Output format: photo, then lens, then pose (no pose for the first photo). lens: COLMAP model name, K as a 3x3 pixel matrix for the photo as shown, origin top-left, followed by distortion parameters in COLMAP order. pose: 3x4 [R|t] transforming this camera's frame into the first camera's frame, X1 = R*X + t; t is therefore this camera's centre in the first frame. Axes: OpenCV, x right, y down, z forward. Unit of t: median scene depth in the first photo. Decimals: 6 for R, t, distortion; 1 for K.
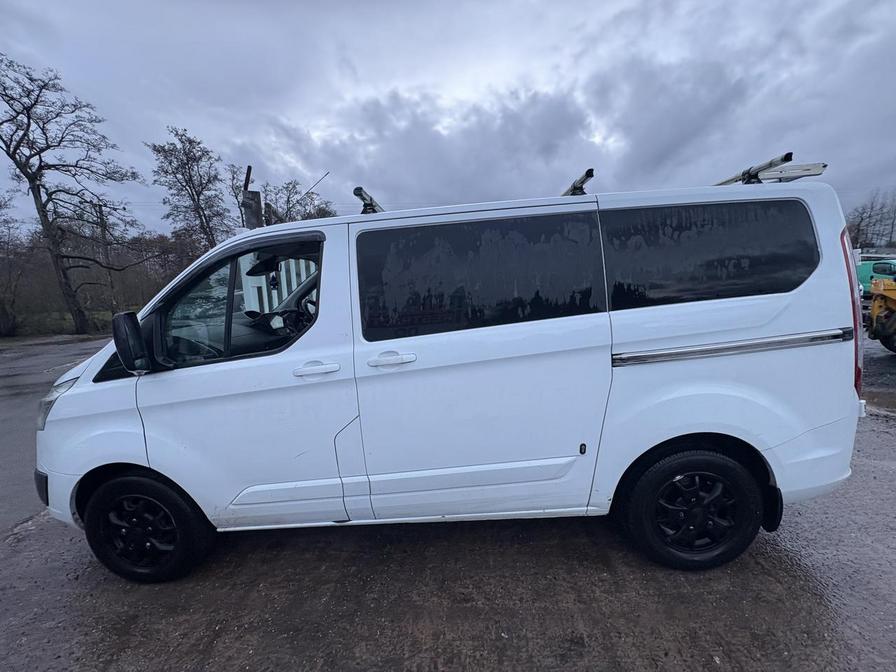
lens RADIAL K [[357.0, 0, 449.4], [0, 357.0, 334.6], [0, 0, 1]] dist [0.000248, 0.000616]
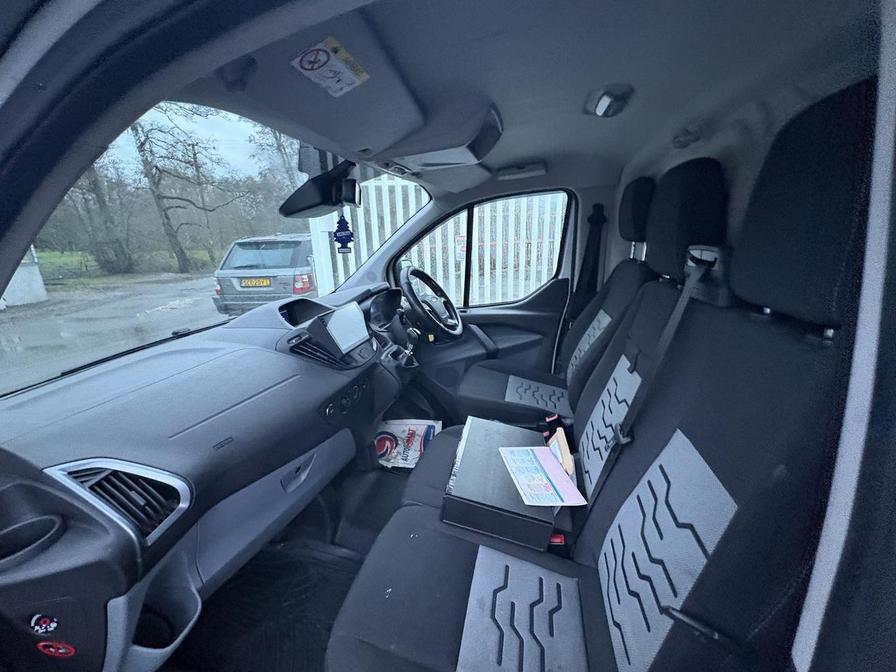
lens RADIAL K [[356.8, 0, 448.0], [0, 356.8, 336.0], [0, 0, 1]] dist [-0.000479, -0.000123]
pose [[0.980140, 0.068112, -0.186241, -0.044920], [-0.038369, 0.986553, 0.158877, -0.015531], [0.194558, -0.148575, 0.969573, 0.094390]]
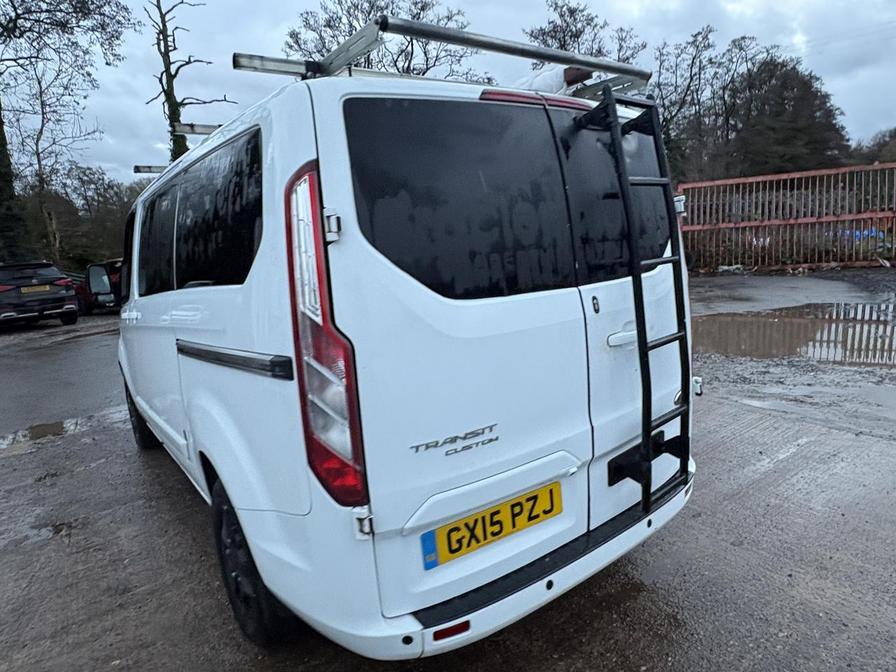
lens RADIAL K [[547.5, 0, 444.4], [0, 547.5, 335.4], [0, 0, 1]] dist [0.006299, -0.002632]
pose [[0.626211, 0.144836, -0.766083, 0.160585], [-0.060582, 0.988662, 0.137396, -0.014033], [0.777296, -0.039628, 0.627885, 0.064634]]
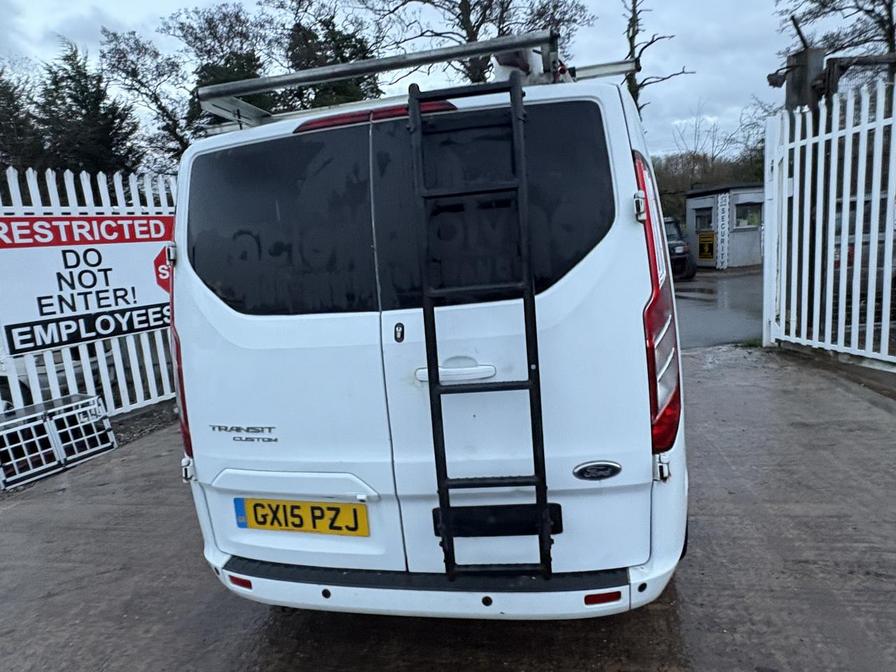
lens RADIAL K [[547.5, 0, 444.4], [0, 547.5, 335.4], [0, 0, 1]] dist [0.006299, -0.002632]
pose [[-0.163275, 0.215256, -0.962812, 0.186185], [-0.030556, 0.974336, 0.223014, -0.026997], [0.986107, 0.065832, -0.152507, 0.165045]]
